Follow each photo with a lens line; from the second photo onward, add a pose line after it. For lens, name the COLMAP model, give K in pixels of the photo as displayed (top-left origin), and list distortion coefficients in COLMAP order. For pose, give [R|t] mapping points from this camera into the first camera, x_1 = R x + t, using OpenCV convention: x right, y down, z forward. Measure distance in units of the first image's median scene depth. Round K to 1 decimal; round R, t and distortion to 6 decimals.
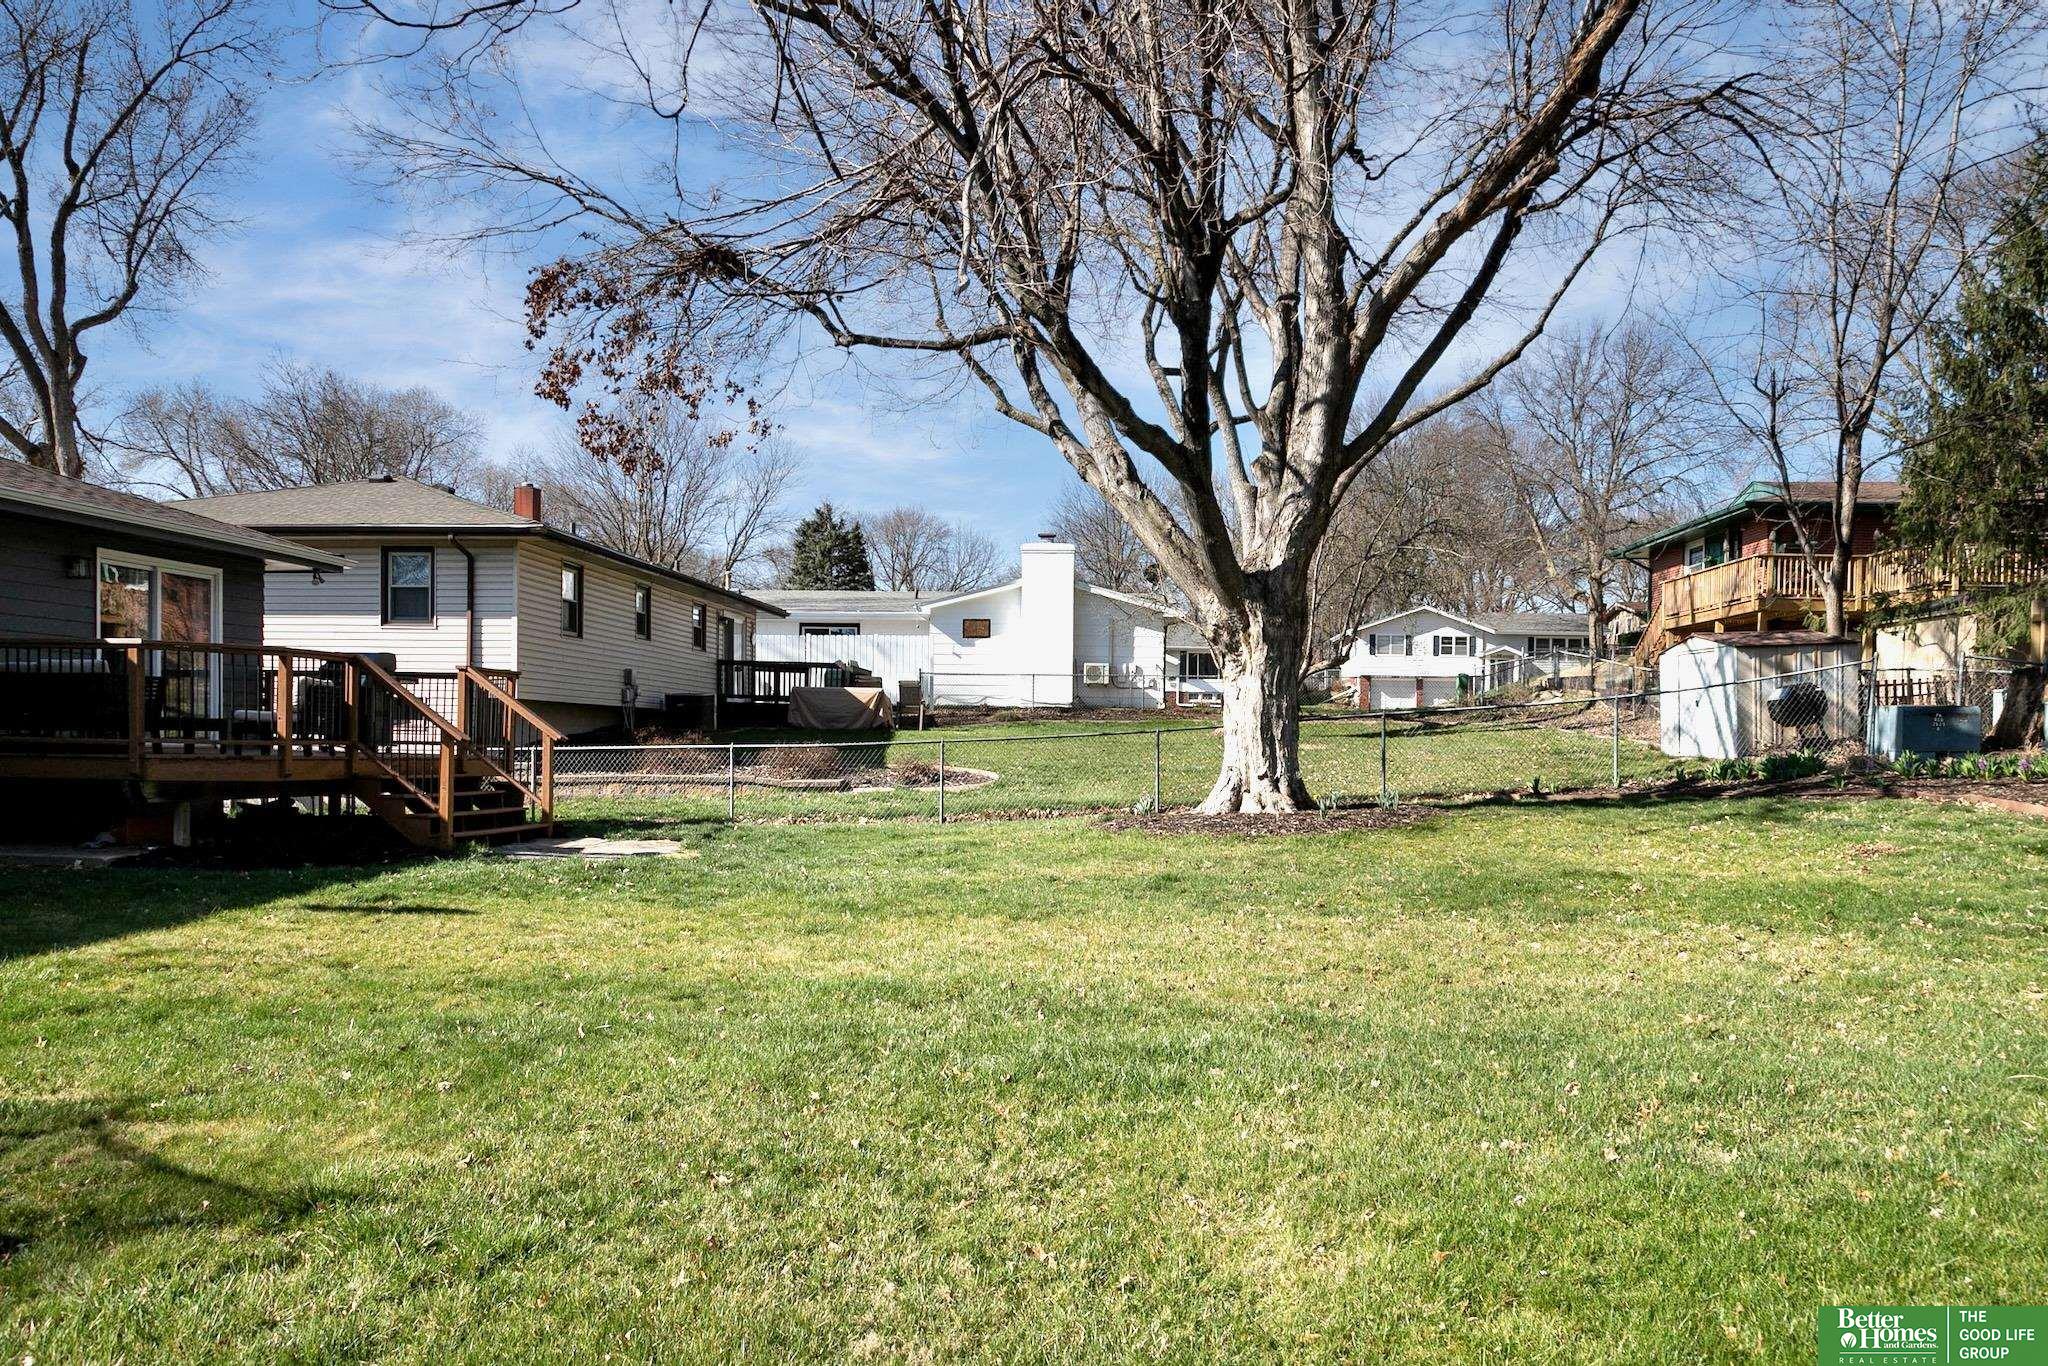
lens RADIAL K [[1420.4, 0, 1017.0], [0, 1420.4, 765.5], [0, 0, 1]] dist [0.000981, -0.000630]
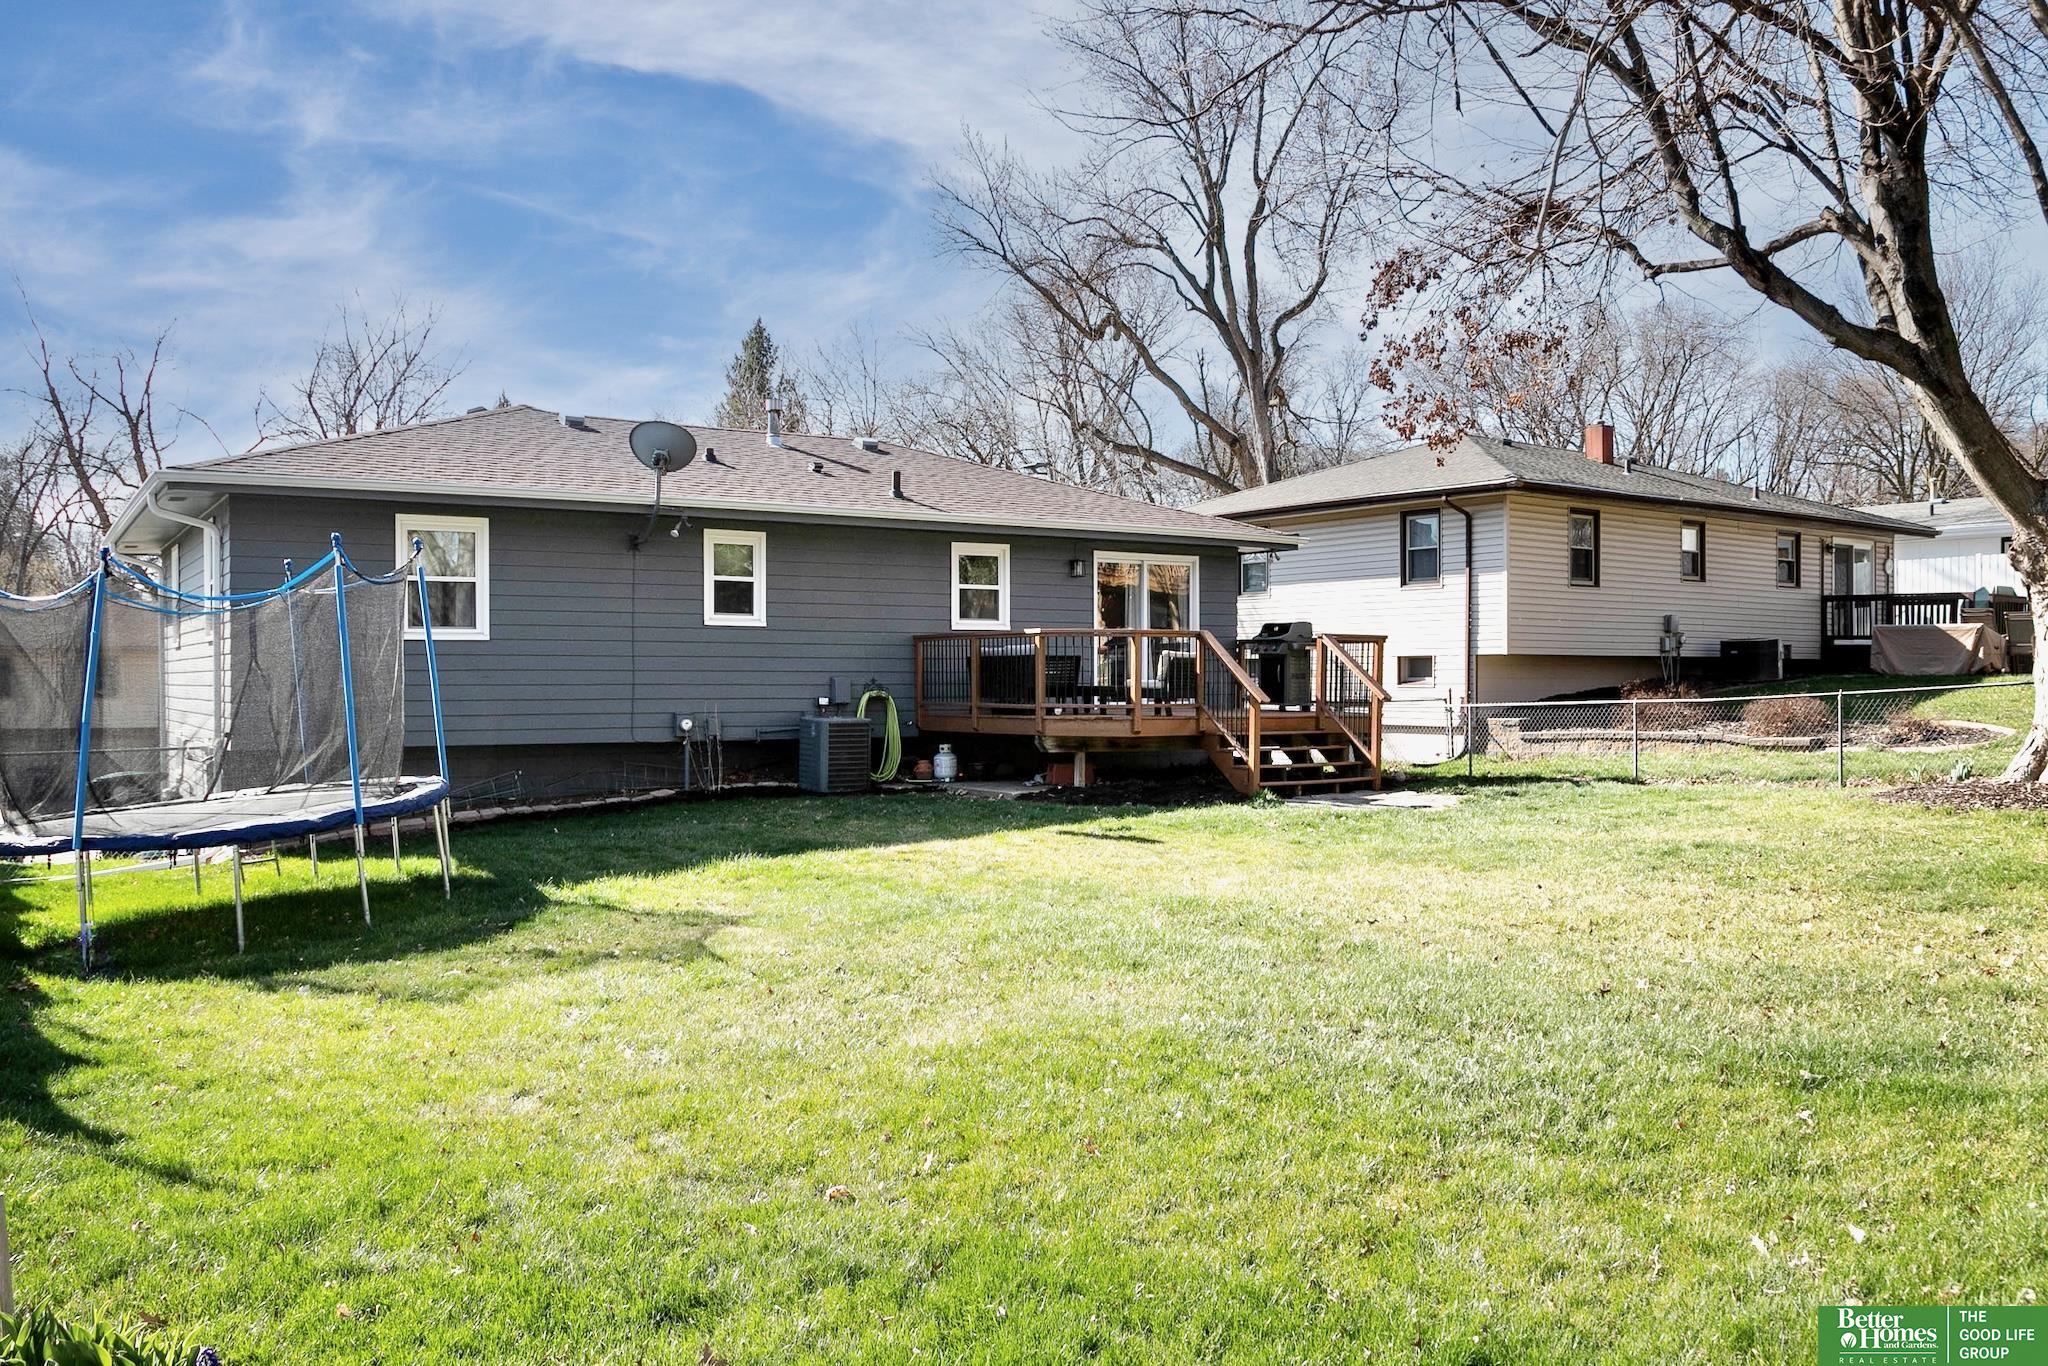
lens RADIAL K [[1661.8, 0, 1024.4], [0, 1661.8, 684.8], [0, 0, 1]] dist [0.002588, 0.003849]
pose [[0.685565, -0.018697, -0.727771, 0.266072], [0.003797, 0.999748, -0.022108, -0.001408], [0.728001, 0.012393, 0.685464, -0.039284]]
